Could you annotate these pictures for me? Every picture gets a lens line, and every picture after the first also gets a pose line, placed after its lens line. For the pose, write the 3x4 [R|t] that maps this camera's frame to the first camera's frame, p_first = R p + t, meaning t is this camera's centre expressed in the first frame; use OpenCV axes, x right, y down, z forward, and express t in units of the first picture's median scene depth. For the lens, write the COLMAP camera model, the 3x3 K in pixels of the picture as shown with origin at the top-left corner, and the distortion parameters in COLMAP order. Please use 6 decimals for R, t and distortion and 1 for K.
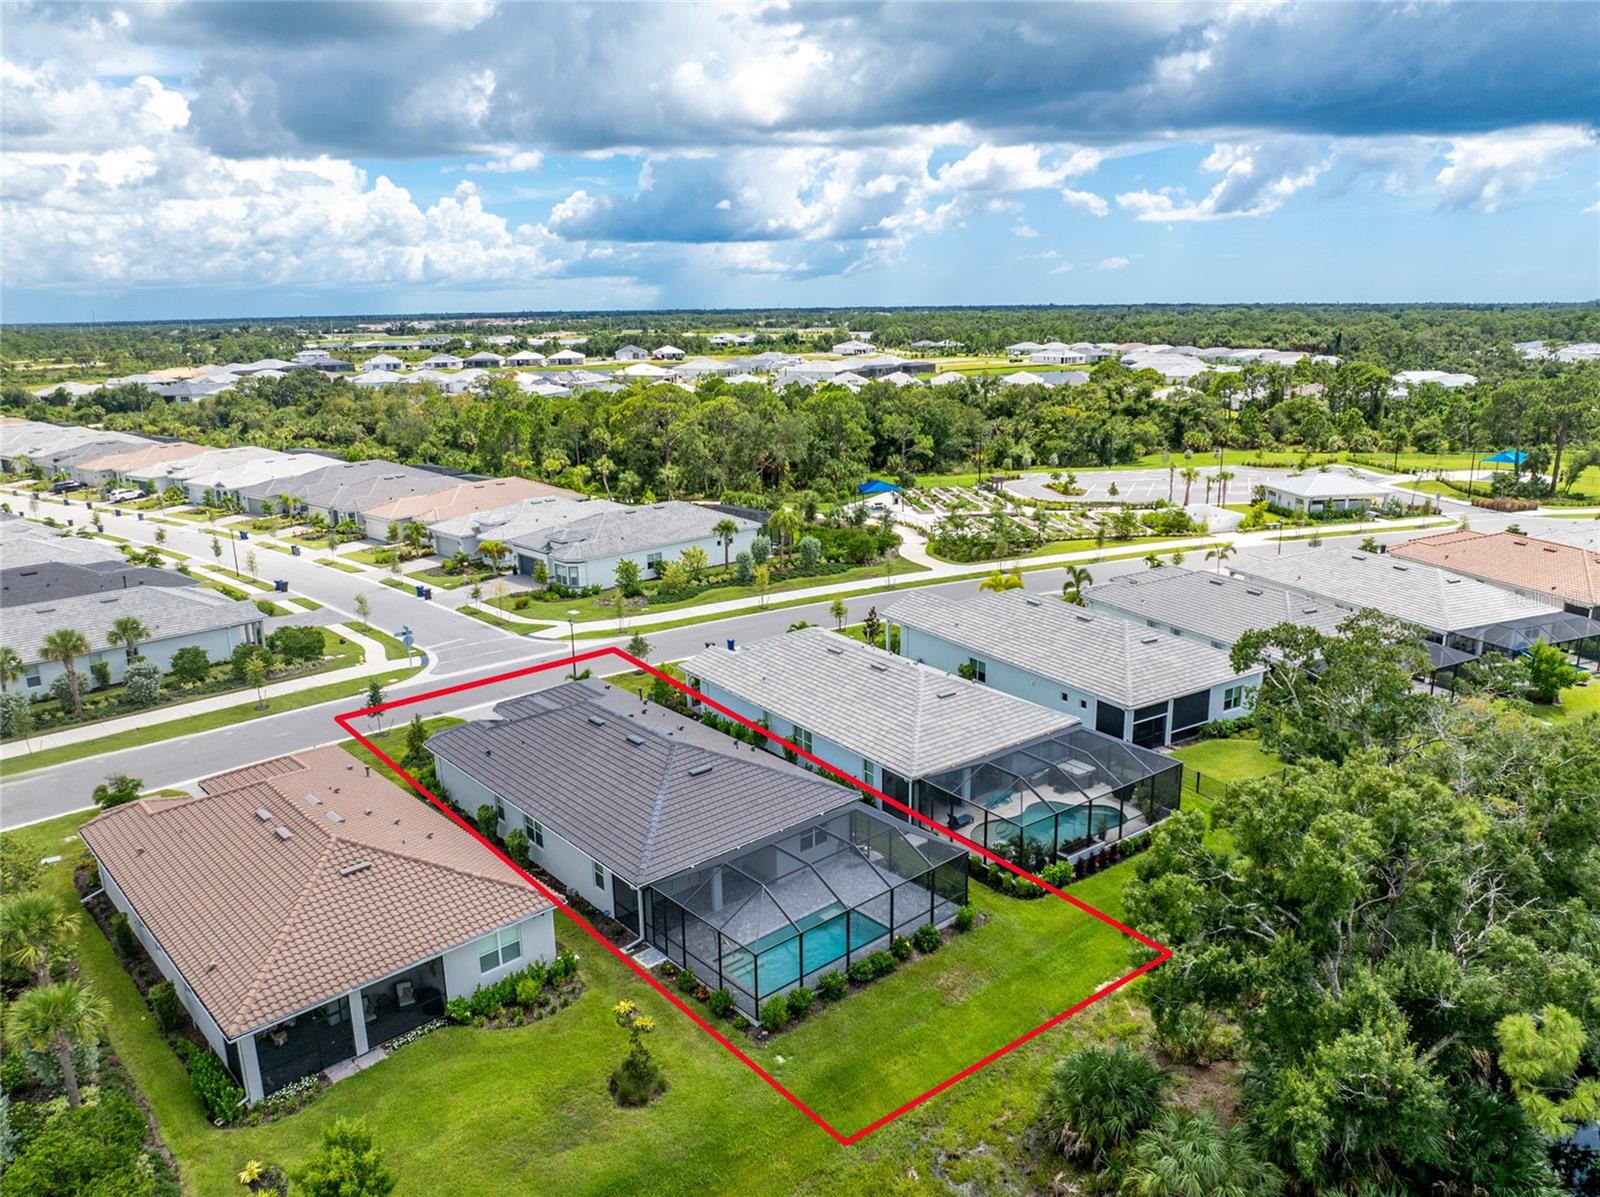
lens RADIAL K [[1133.1, 0, 804.2], [0, 1133.1, 630.3], [0, 0, 1]] dist [-0.040194, 0.005693]
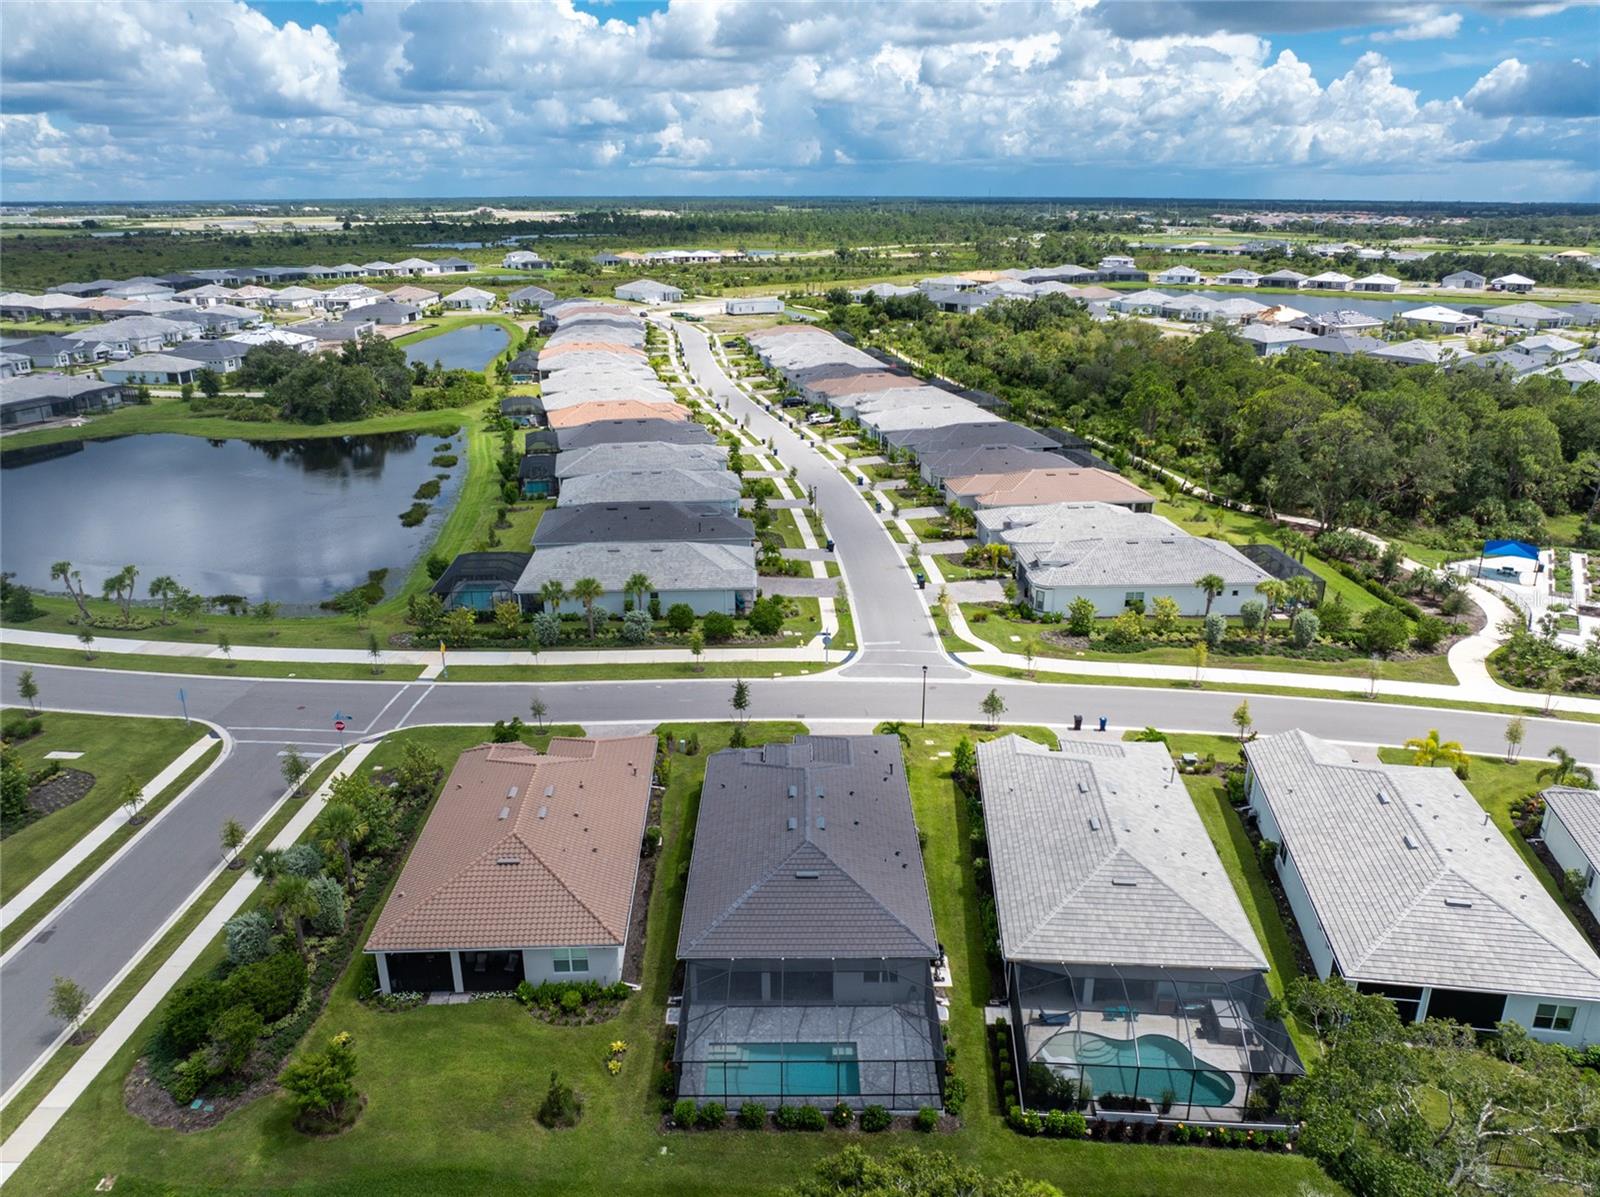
lens RADIAL K [[1134.9, 0, 790.1], [0, 1134.9, 654.1], [0, 0, 1]] dist [-0.025149, 0.003451]
pose [[0.747296, 0.260290, -0.611390, 0.168071], [-0.187249, 0.965289, 0.182085, -0.091943], [0.637563, -0.021589, 0.770095, 0.044978]]
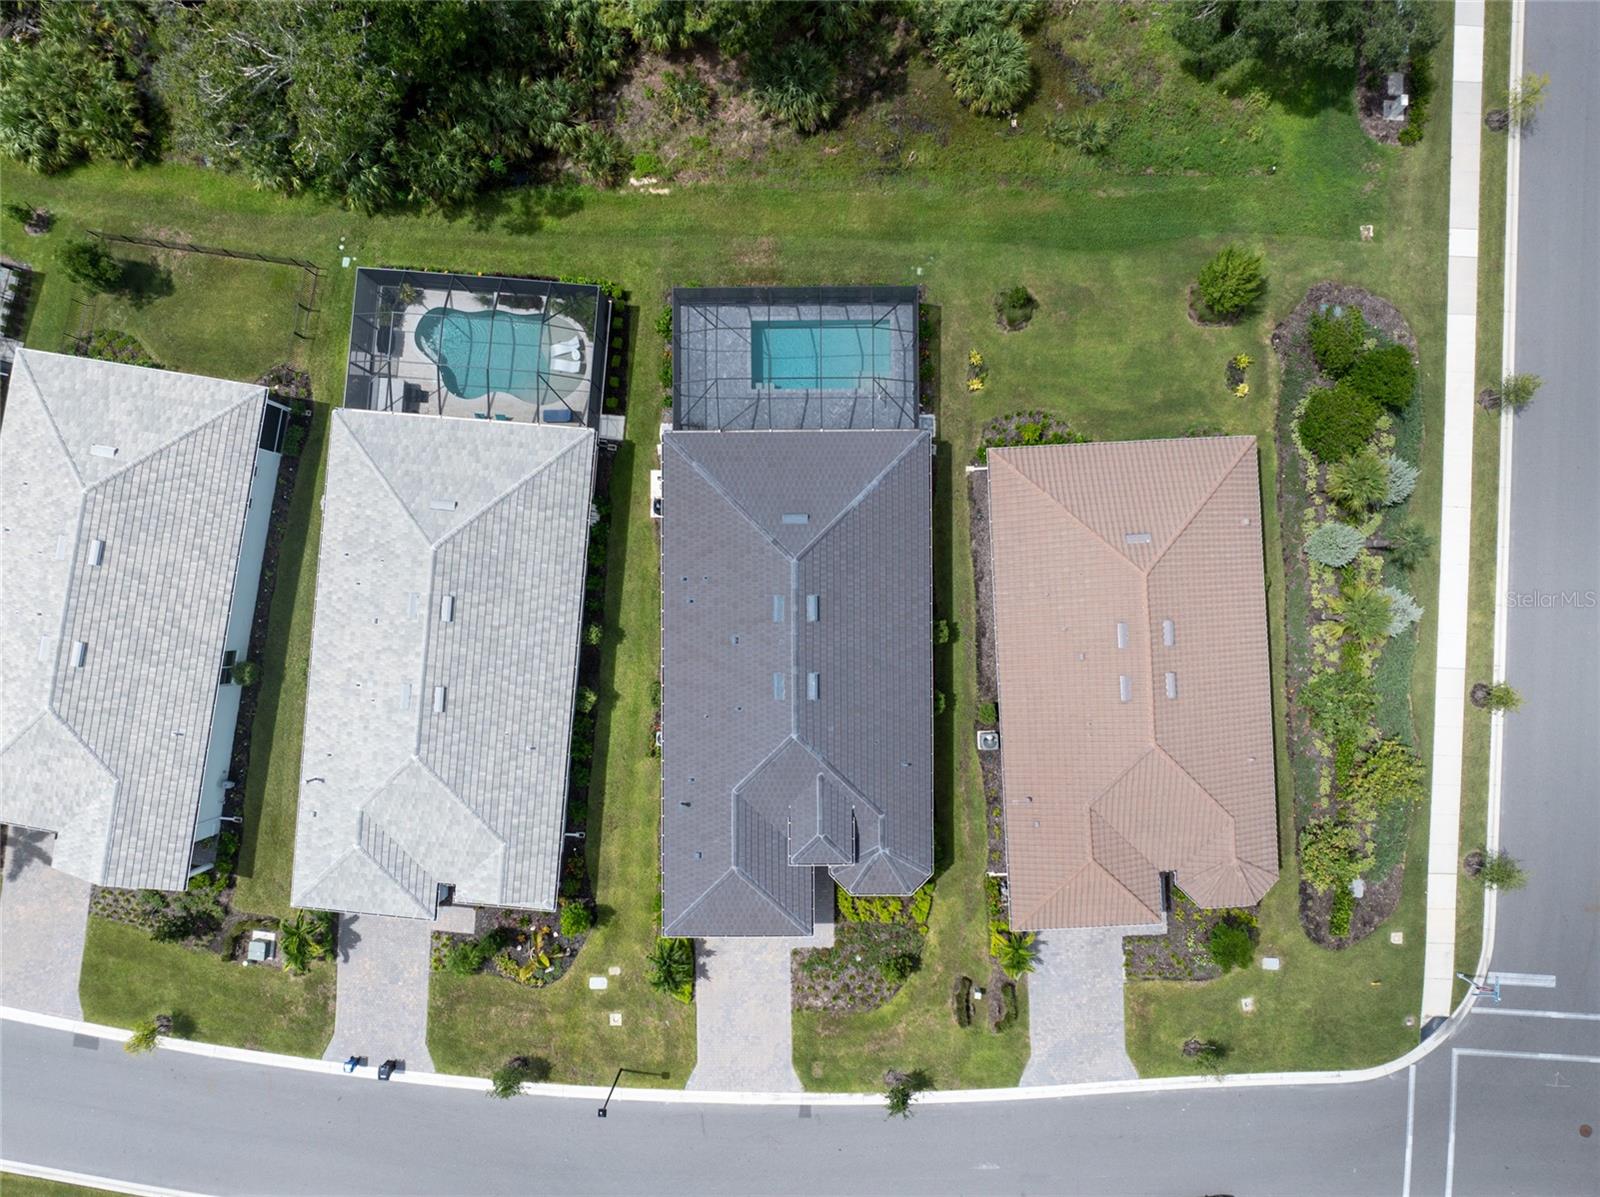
lens RADIAL K [[1070.3, 0, 800.0], [0, 1070.3, 598.5], [0, 0, 1]] dist [-0.033368, -0.003040]
pose [[-0.753312, -0.657126, 0.026587, -0.053567], [0.191237, -0.180191, 0.964863, -0.253480], [-0.629245, 0.731927, 0.261406, 0.262311]]
